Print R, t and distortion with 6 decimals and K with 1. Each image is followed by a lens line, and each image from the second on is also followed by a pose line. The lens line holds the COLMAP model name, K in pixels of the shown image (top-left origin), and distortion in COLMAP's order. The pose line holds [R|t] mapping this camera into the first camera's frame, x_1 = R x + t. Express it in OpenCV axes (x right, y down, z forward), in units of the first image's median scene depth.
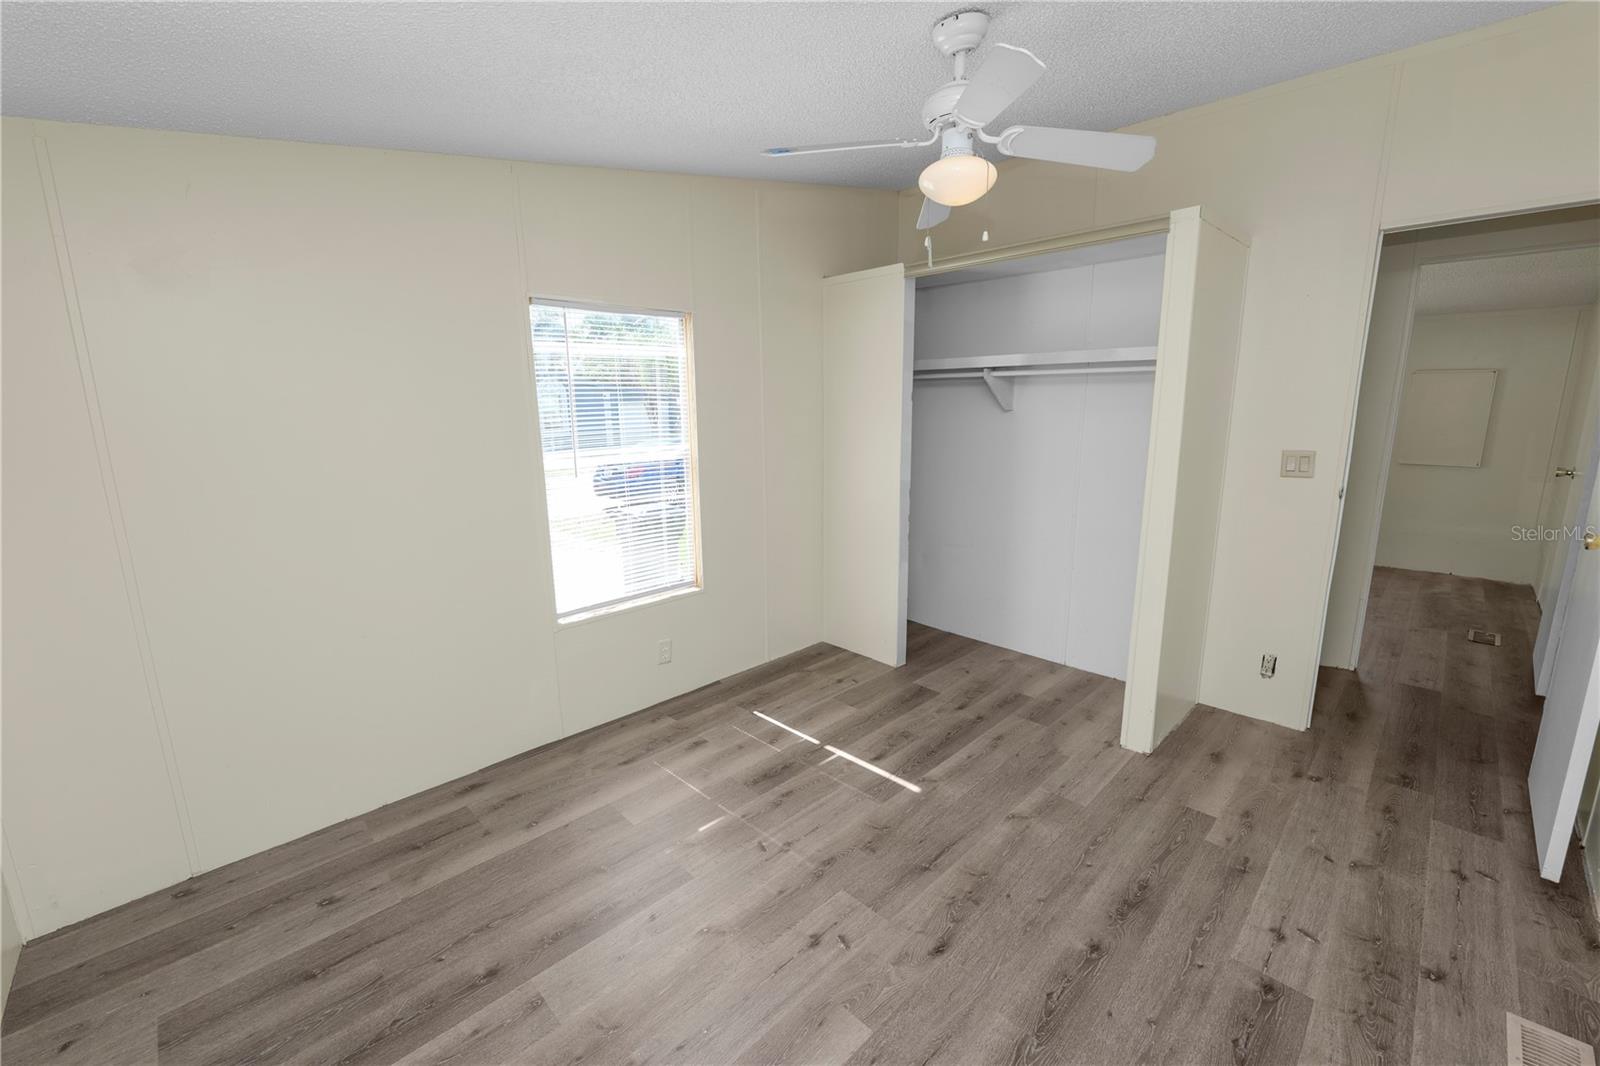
lens RADIAL K [[650.8, 0, 801.2], [0, 650.8, 535.1], [0, 0, 1]] dist [-0.009452, -0.000244]
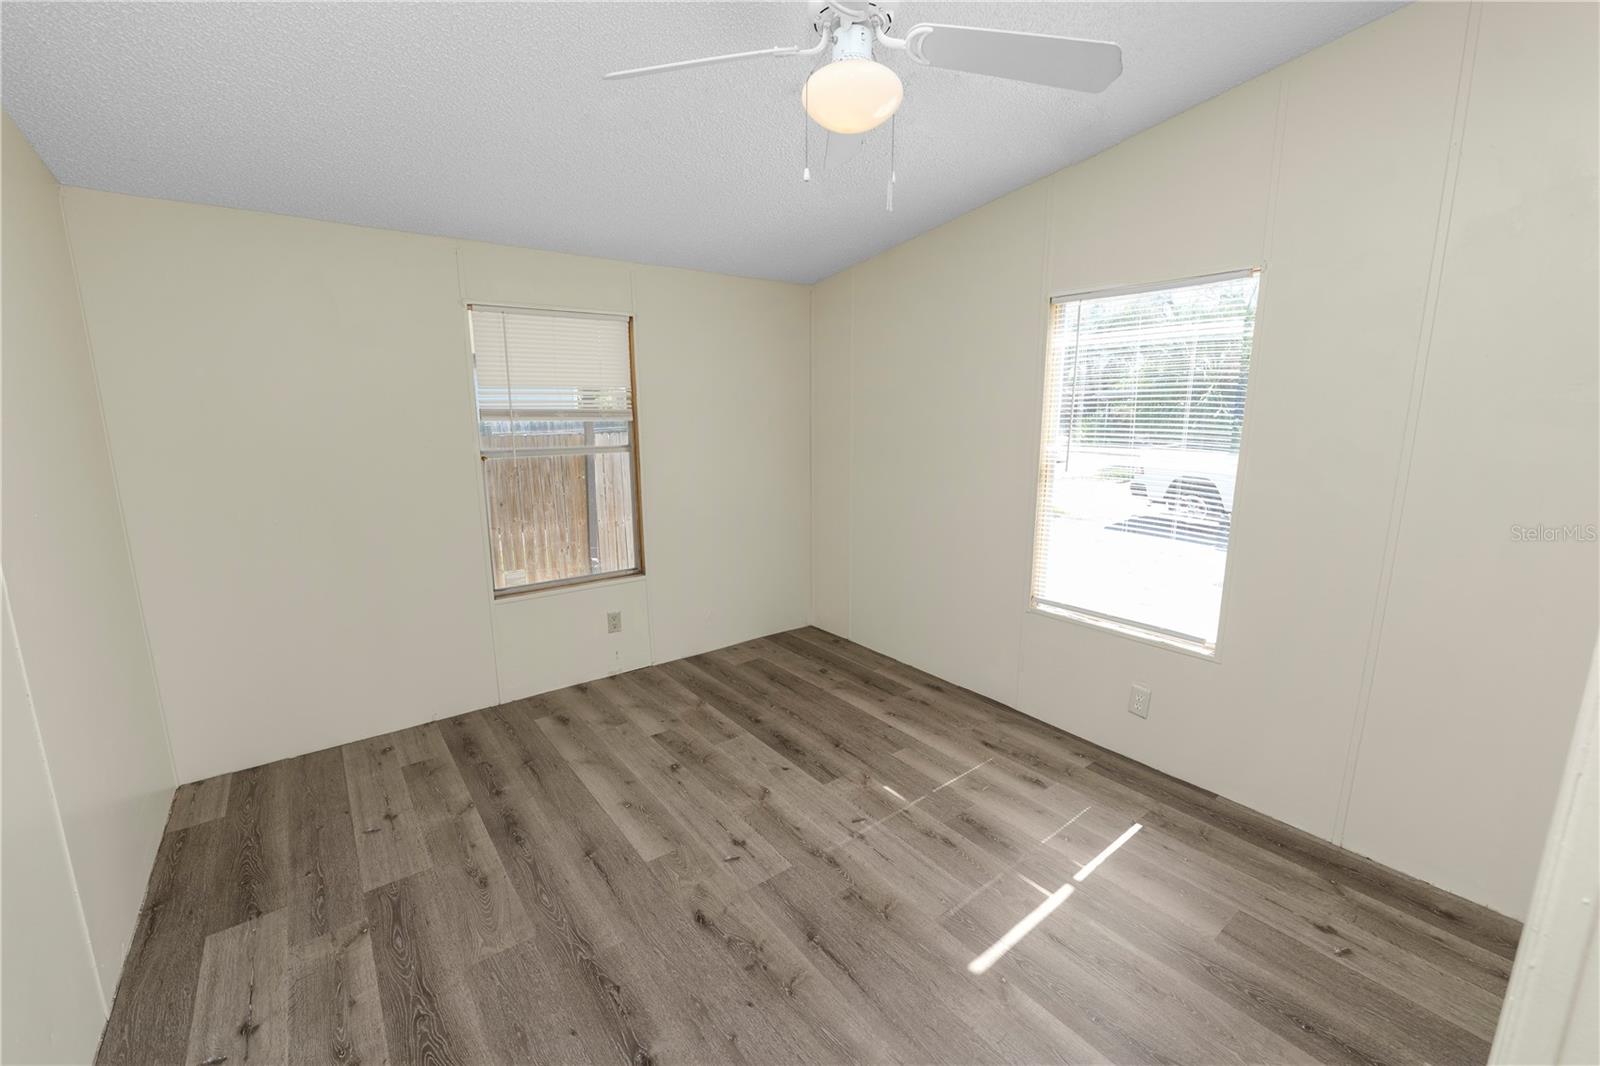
lens RADIAL K [[650.8, 0, 803.7], [0, 650.8, 528.2], [0, 0, 1]] dist [-0.009452, -0.000244]
pose [[-0.118400, 0.192612, -0.974106, 0.847467], [-0.201485, 0.955938, 0.213510, -0.169971], [0.972309, 0.221547, -0.074375, 0.855172]]
